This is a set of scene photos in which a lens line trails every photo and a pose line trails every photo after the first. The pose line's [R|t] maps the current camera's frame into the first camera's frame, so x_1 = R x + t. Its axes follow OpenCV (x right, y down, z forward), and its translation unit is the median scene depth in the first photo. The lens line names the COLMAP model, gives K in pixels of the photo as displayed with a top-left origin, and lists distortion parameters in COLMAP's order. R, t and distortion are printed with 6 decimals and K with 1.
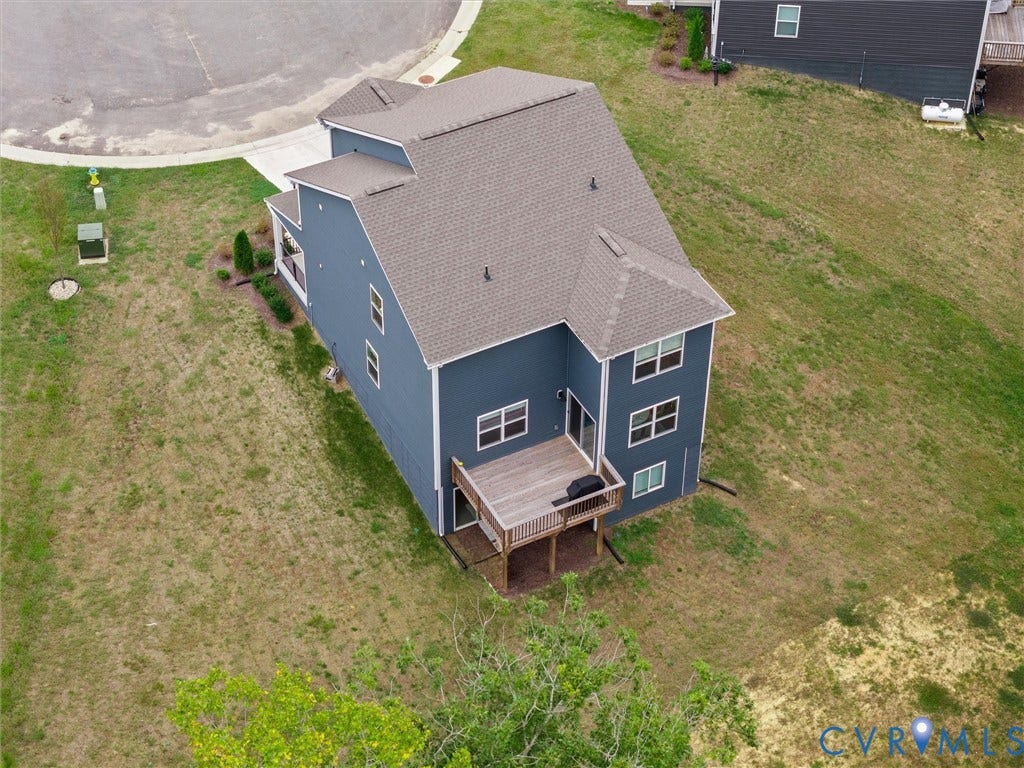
lens RADIAL K [[2055.9, 0, 512.0], [0, 2055.9, 384.0], [0, 0, 1]] dist [-0.013139, -0.015590]
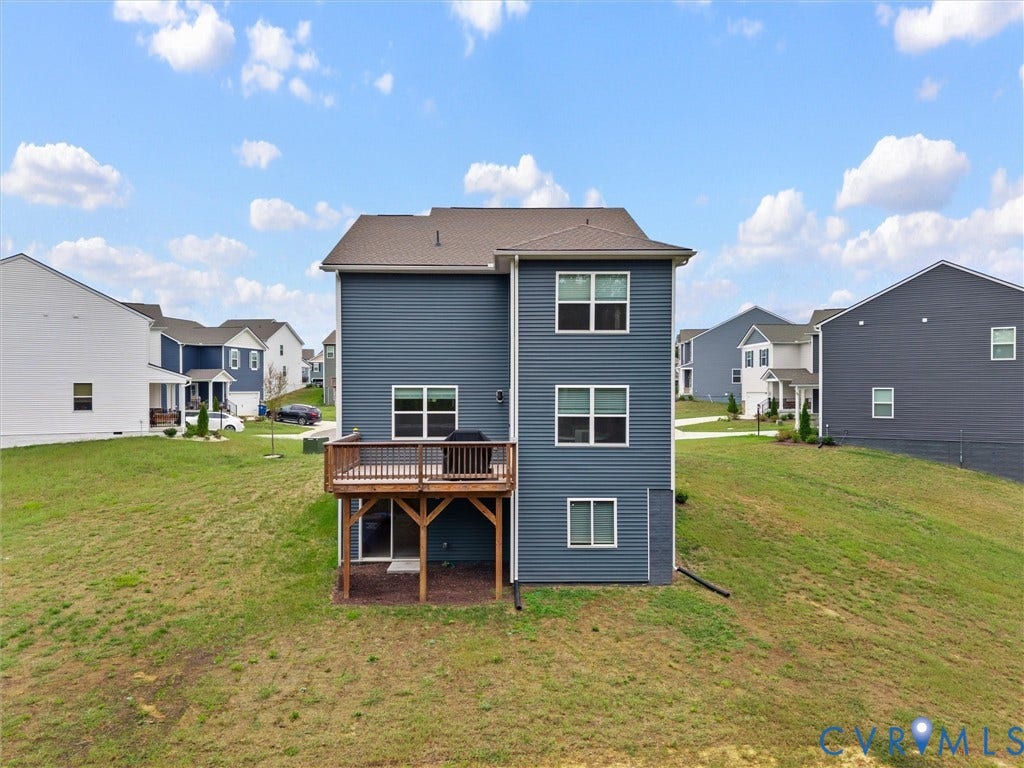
lens RADIAL K [[696.0, 0, 505.8], [0, 696.0, 399.5], [0, 0, 1]] dist [-0.005783, 0.000134]
pose [[0.886687, -0.003887, -0.462354, 0.153801], [-0.306940, 0.742899, -0.594886, 0.170535], [0.345794, 0.669392, 0.657526, 0.787107]]
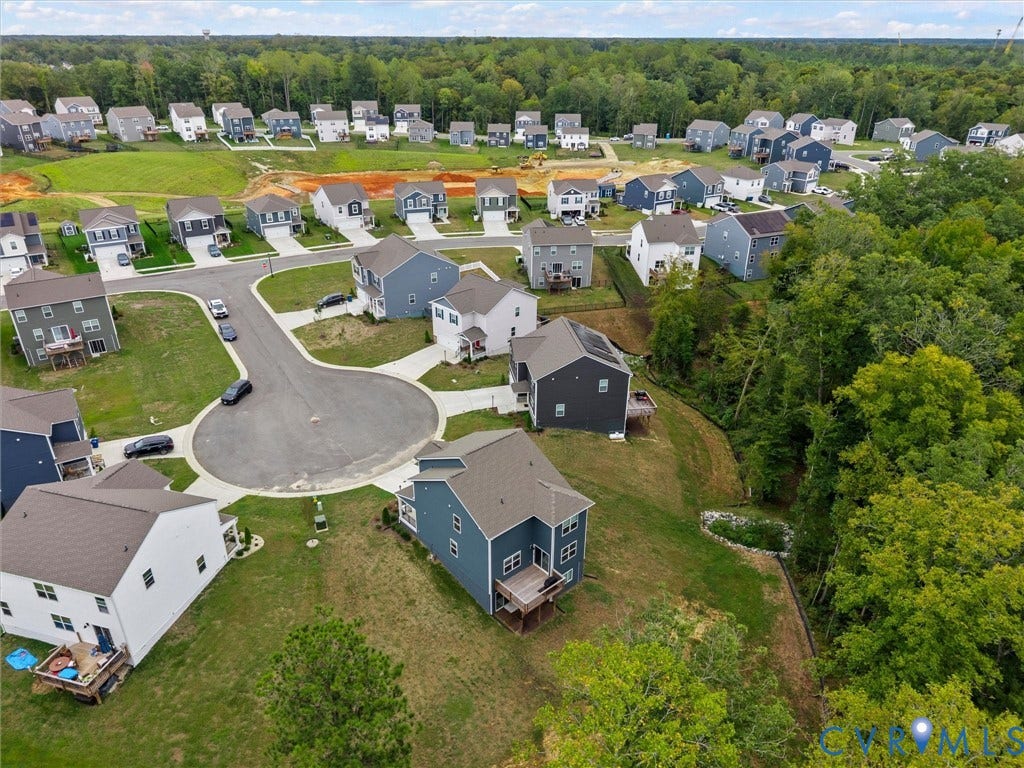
lens RADIAL K [[694.5, 0, 512.0], [0, 694.5, 384.0], [0, 0, 1]] dist [0.040374, -0.051387]
pose [[0.971727, -0.108883, 0.209503, -0.153588], [0.163109, 0.951124, -0.262220, 0.033834], [-0.170712, 0.288978, 0.941992, 0.128052]]
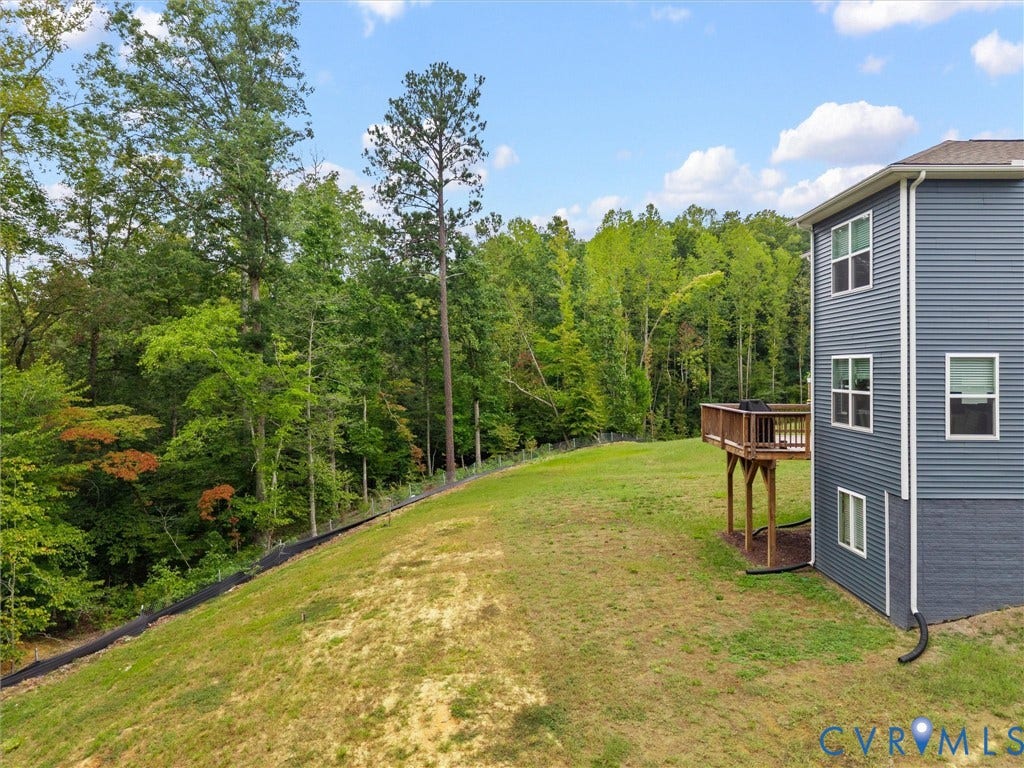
lens RADIAL K [[711.5, 0, 511.3], [0, 711.5, 367.0], [0, 0, 1]] dist [0.033011, -0.002299]
pose [[-0.497483, -0.020036, -0.867242, 0.304215], [-0.590448, 0.740232, 0.321602, 0.003004], [0.635517, 0.672053, -0.380083, 0.977717]]
